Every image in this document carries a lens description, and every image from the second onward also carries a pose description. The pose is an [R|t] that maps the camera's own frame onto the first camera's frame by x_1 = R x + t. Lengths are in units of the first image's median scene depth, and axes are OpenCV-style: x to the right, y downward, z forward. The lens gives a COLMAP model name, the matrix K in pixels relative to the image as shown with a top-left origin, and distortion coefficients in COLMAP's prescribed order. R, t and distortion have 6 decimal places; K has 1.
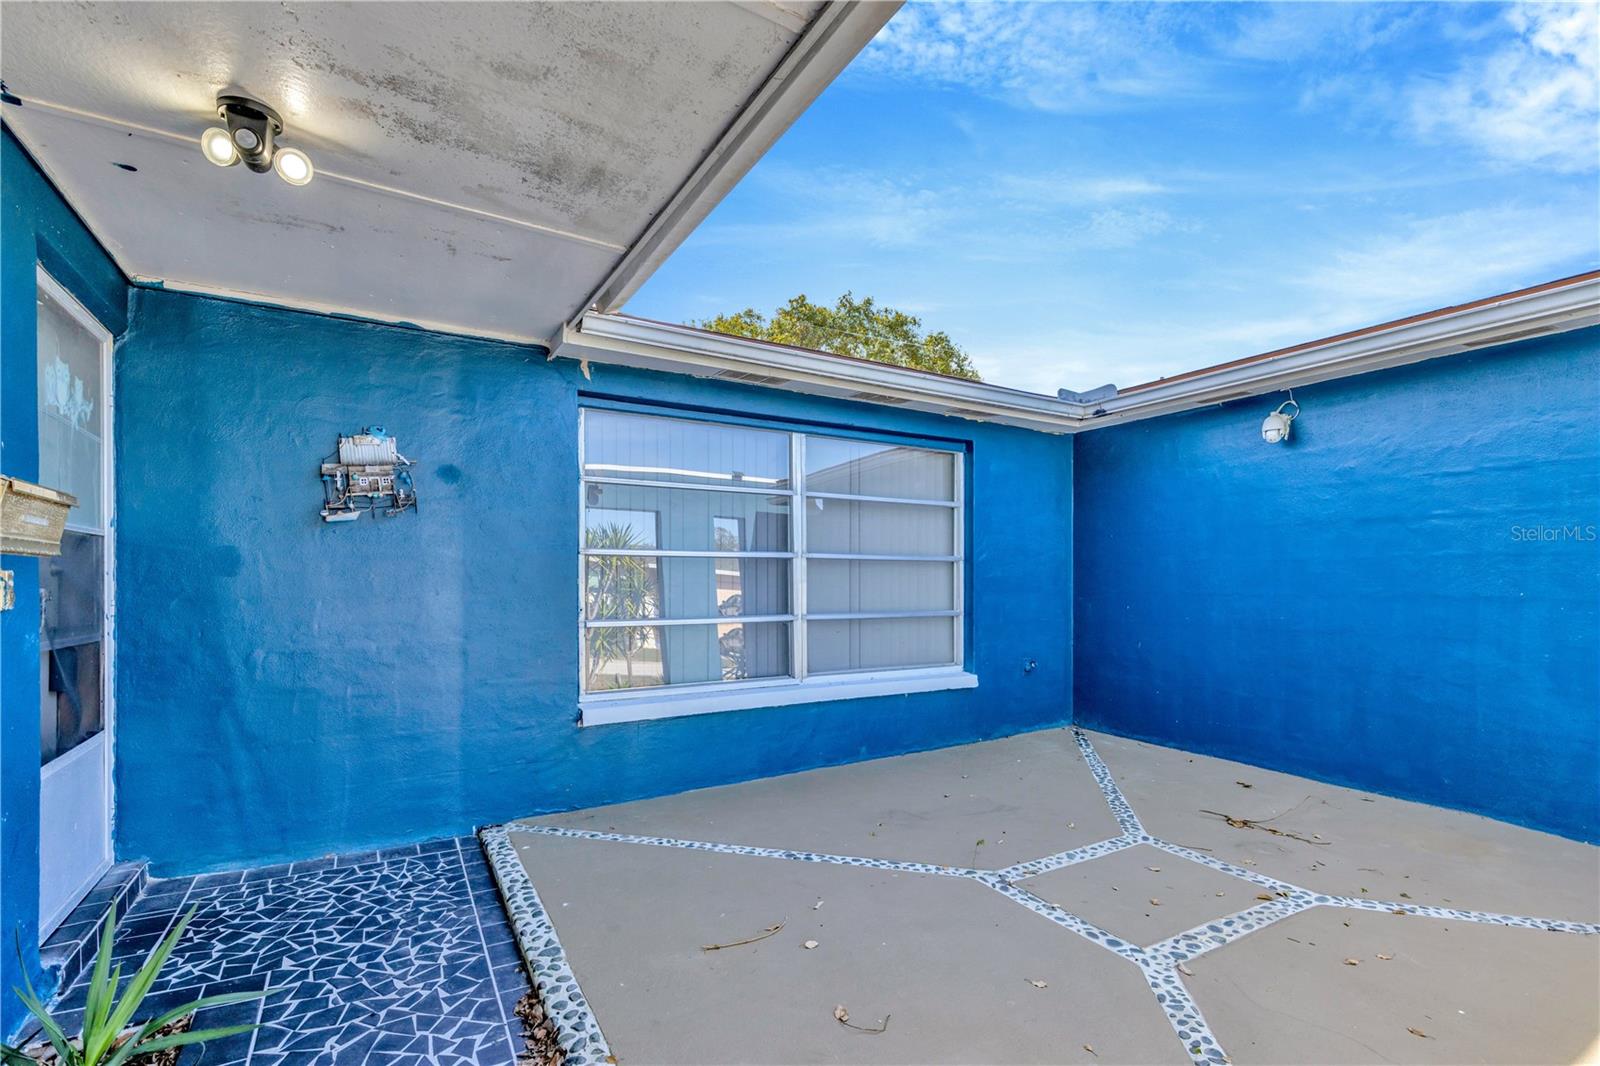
lens RADIAL K [[737.1, 0, 795.8], [0, 737.1, 578.5], [0, 0, 1]] dist [0.000590, 0.000026]
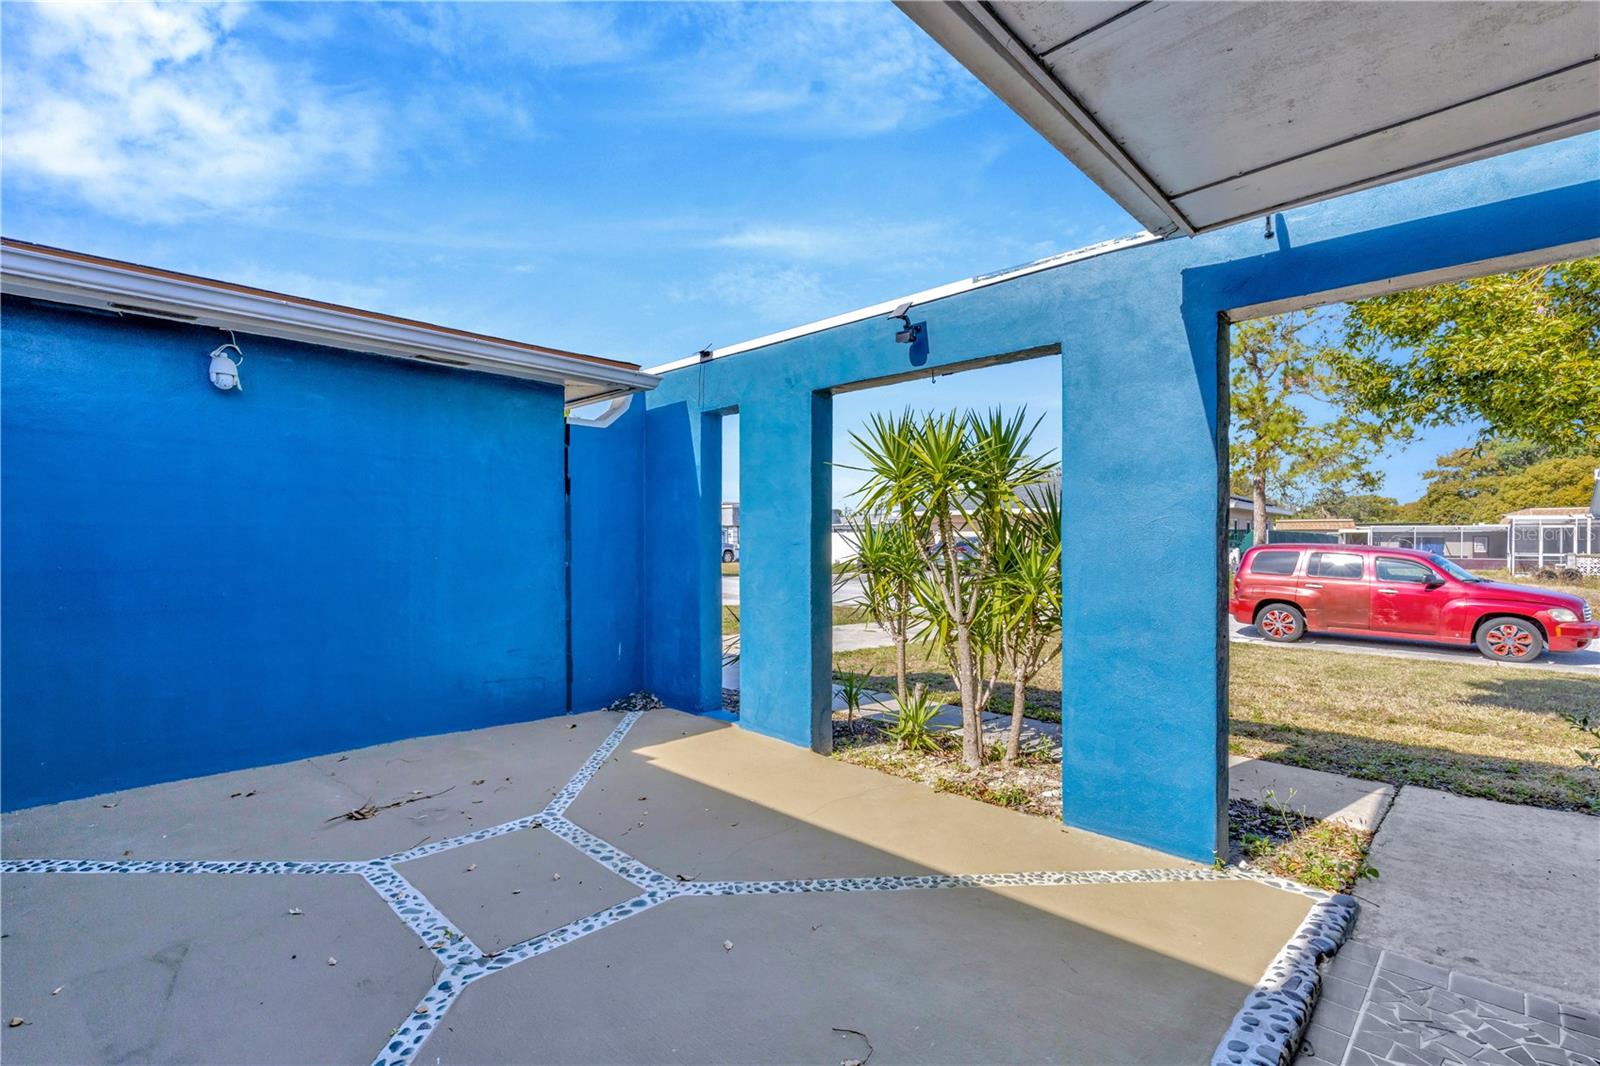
lens RADIAL K [[717.9, 0, 800.0], [0, 717.9, 533.0], [0, 0, 1]] dist [0.000252, -0.000051]
pose [[-0.265535, 0.005387, 0.964086, -0.450911], [0.004190, 0.999981, -0.004434, -0.013283], [-0.964092, 0.002862, -0.265553, 0.791060]]
